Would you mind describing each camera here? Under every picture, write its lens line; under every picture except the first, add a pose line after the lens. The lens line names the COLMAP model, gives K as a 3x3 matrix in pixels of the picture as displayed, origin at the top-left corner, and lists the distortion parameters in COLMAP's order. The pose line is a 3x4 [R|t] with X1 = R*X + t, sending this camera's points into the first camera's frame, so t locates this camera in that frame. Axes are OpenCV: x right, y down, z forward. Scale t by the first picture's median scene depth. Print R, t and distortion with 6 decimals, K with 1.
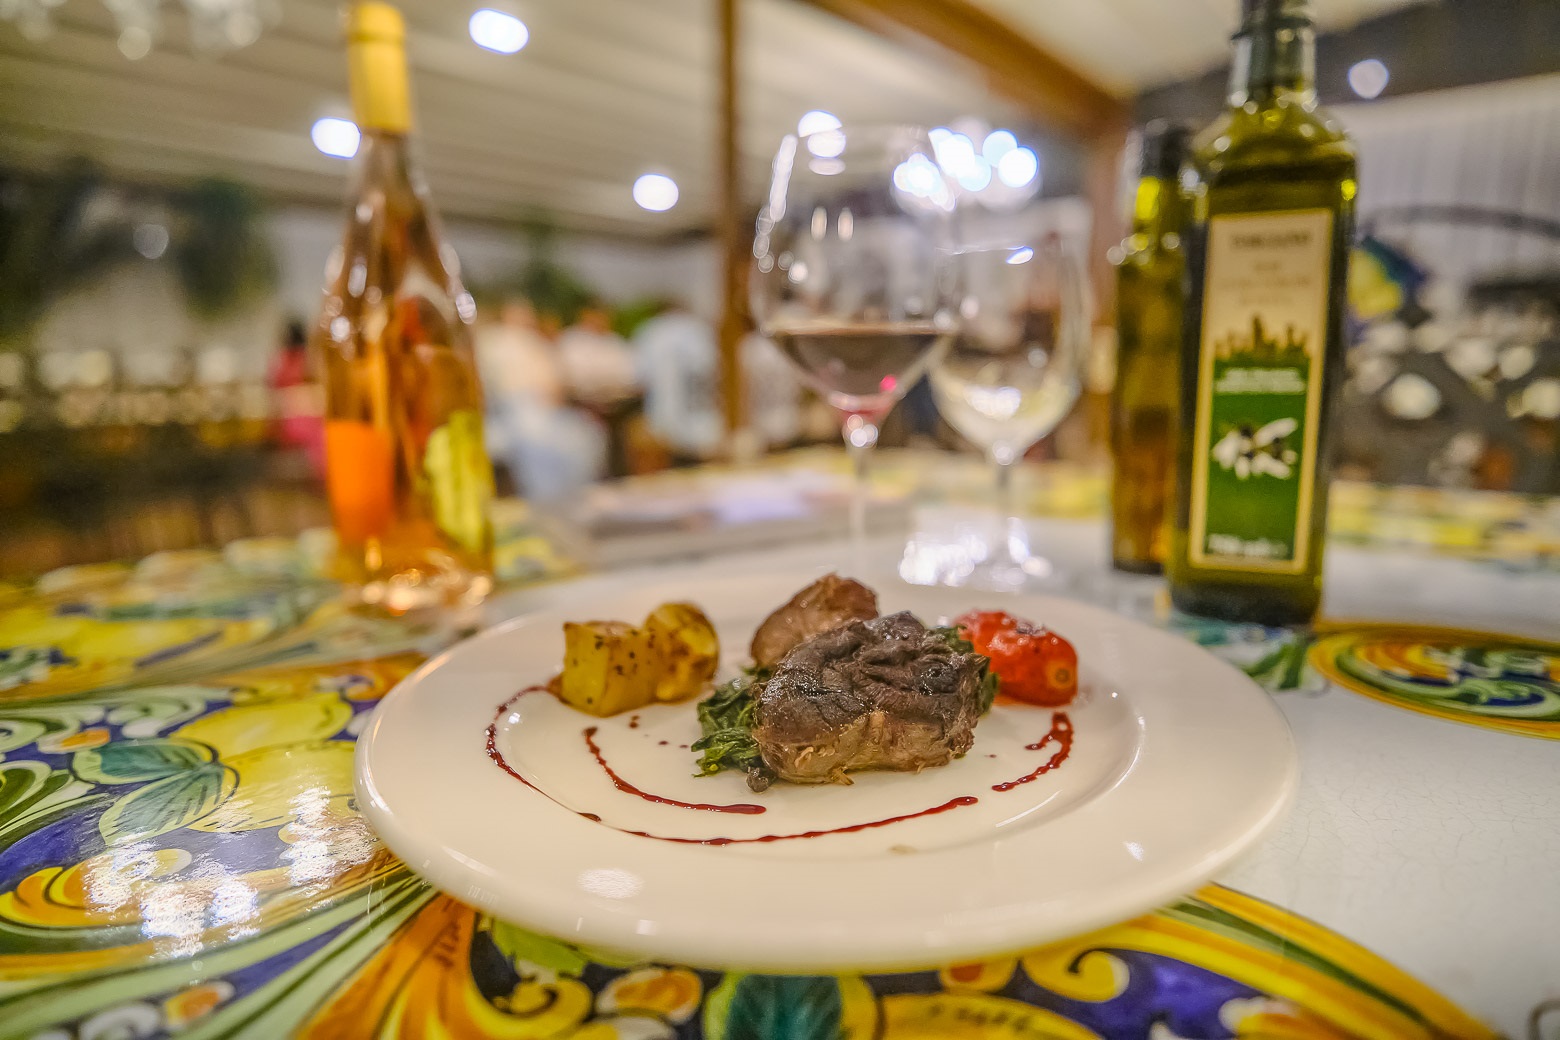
lens RADIAL K [[893.0, 0, 781.8], [0, 893.0, 526.8], [0, 0, 1]] dist [-0.037054, 0.026575]
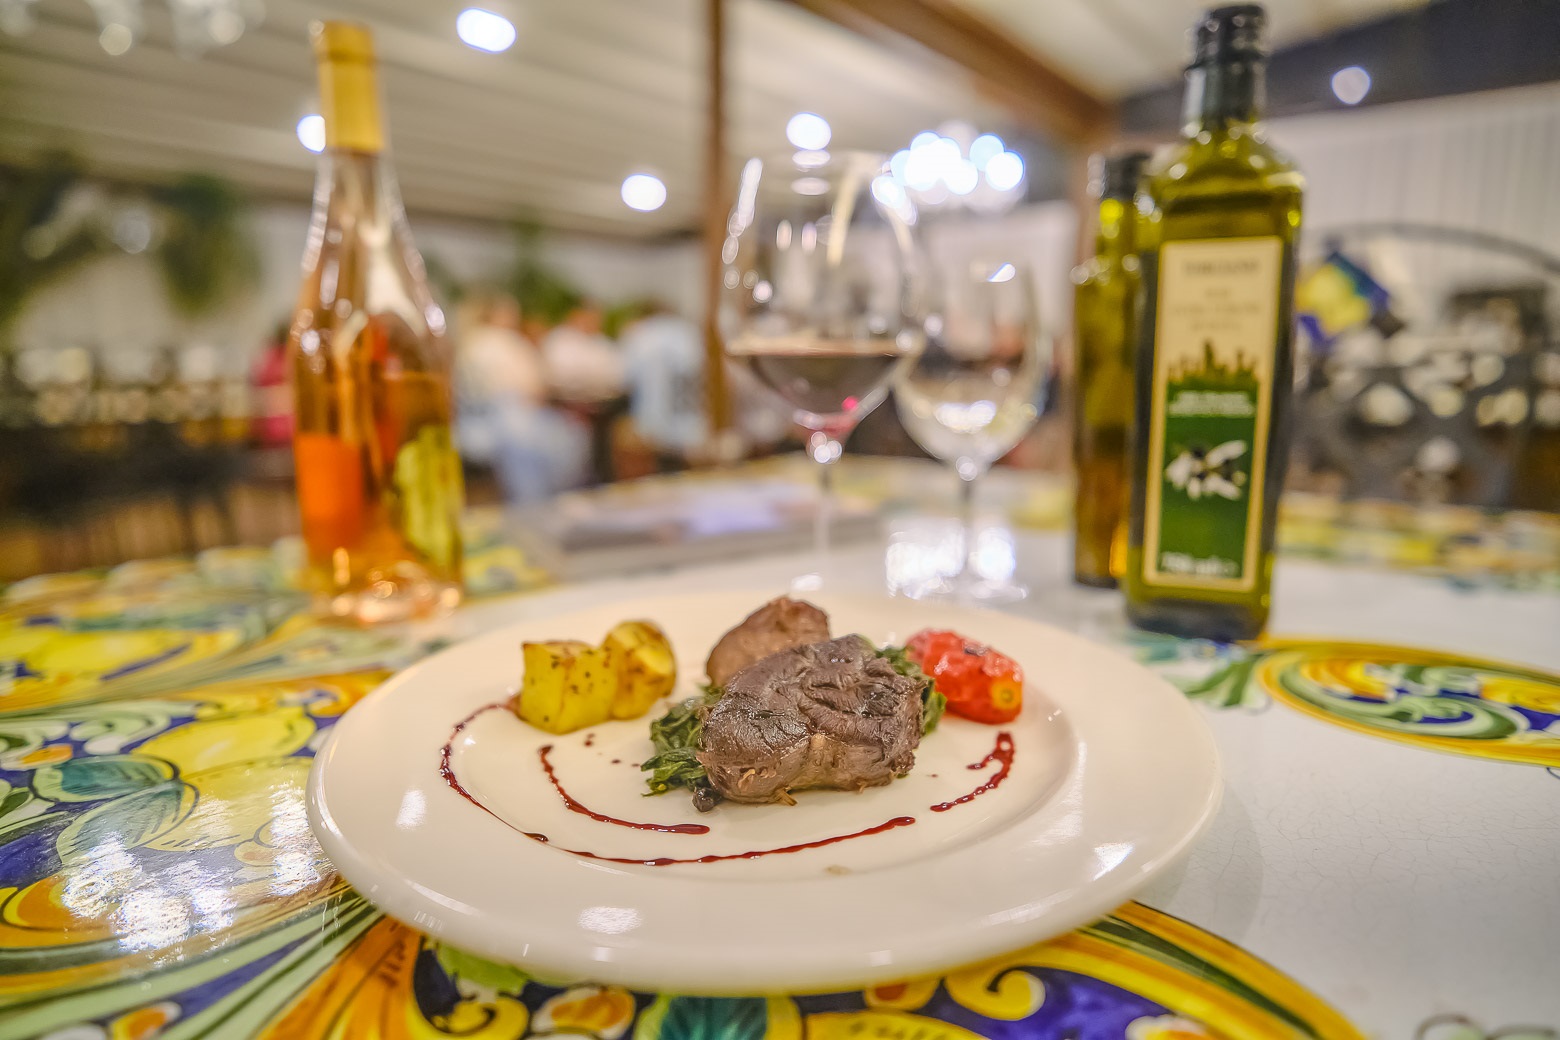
lens RADIAL K [[893.0, 0, 782.9], [0, 893.0, 526.1], [0, 0, 1]] dist [-0.037054, 0.026575]
pose [[0.999881, 0.004596, 0.014705, 0.031501], [-0.004585, 0.999989, -0.000744, -0.021088], [-0.014708, 0.000676, 0.999892, -0.020041]]
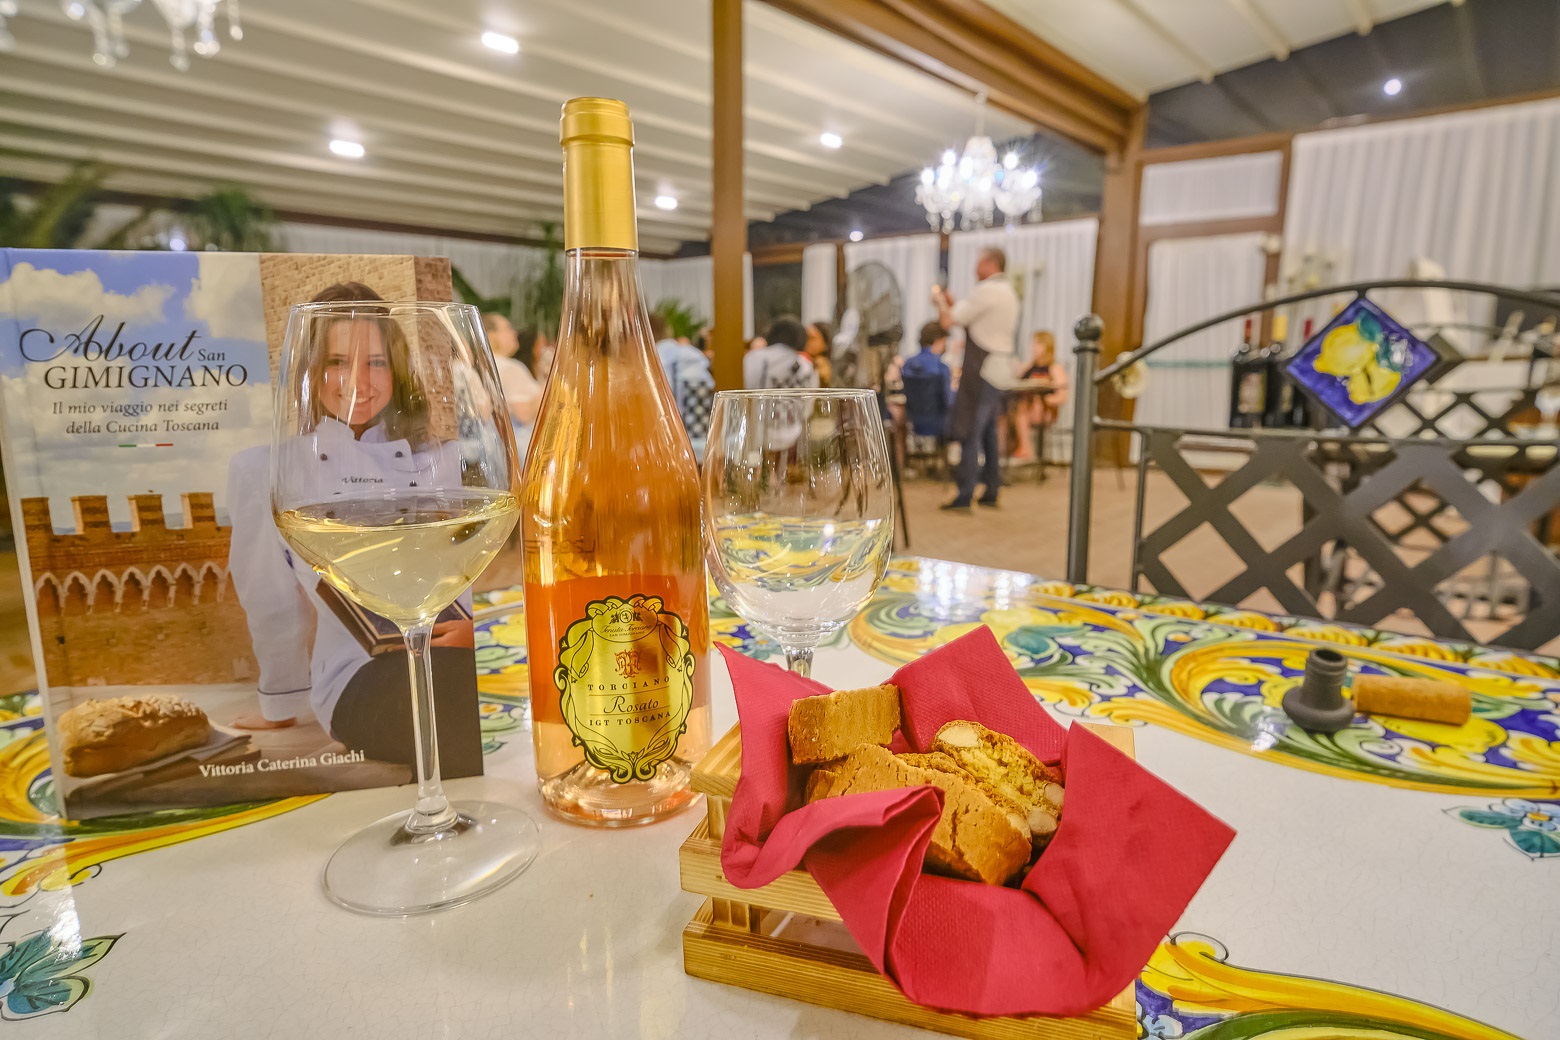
lens RADIAL K [[893.0, 0, 784.2], [0, 893.0, 516.8], [0, 0, 1]] dist [-0.037054, 0.026575]
pose [[0.999728, 0.008948, -0.021524, 0.305960], [-0.009251, 0.999859, -0.014036, -0.262388], [0.021395, 0.014231, 0.999670, 0.345043]]
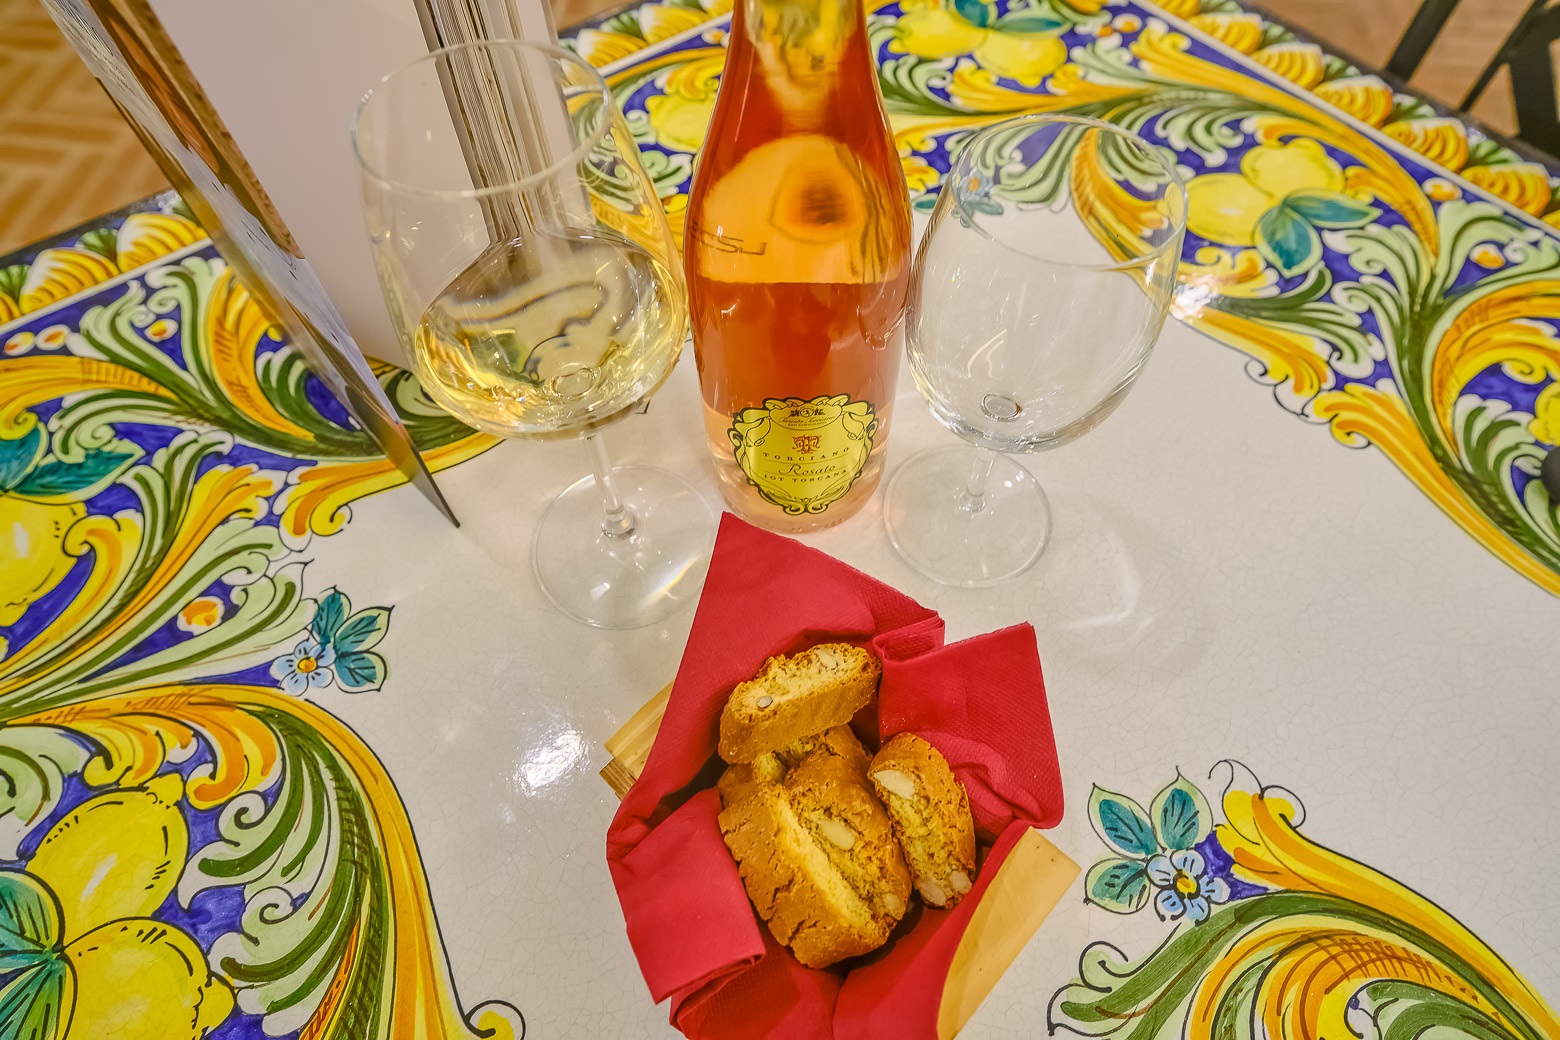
lens RADIAL K [[893.0, 0, 783.2], [0, 893.0, 512.5], [0, 0, 1]] dist [-0.037054, 0.026575]
pose [[0.976068, 0.190111, -0.105592, 0.201180], [-0.047117, 0.658894, 0.750759, -0.751242], [0.212302, -0.727816, 0.652082, 0.670838]]
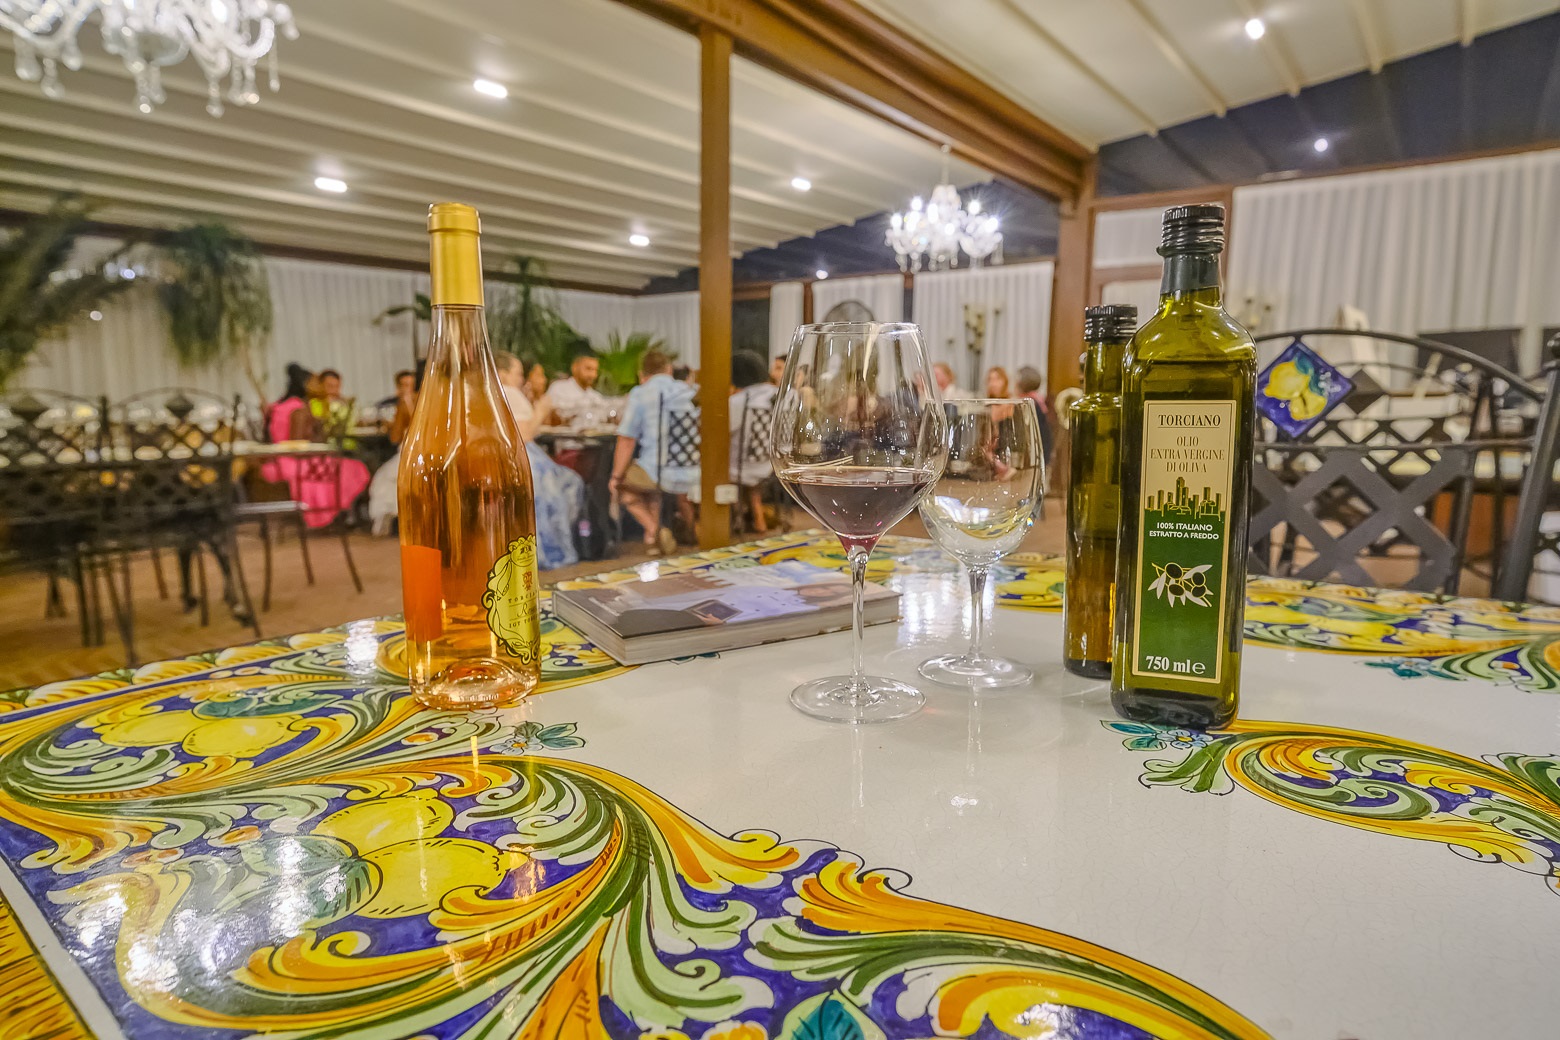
lens RADIAL K [[893.0, 0, 782.4], [0, 893.0, 520.7], [0, 0, 1]] dist [-0.037054, 0.026575]
pose [[0.999643, 0.007204, 0.025743, -0.053532], [-0.005962, 0.998828, -0.048027, -0.120731], [-0.026059, 0.047856, 0.998514, -0.232878]]
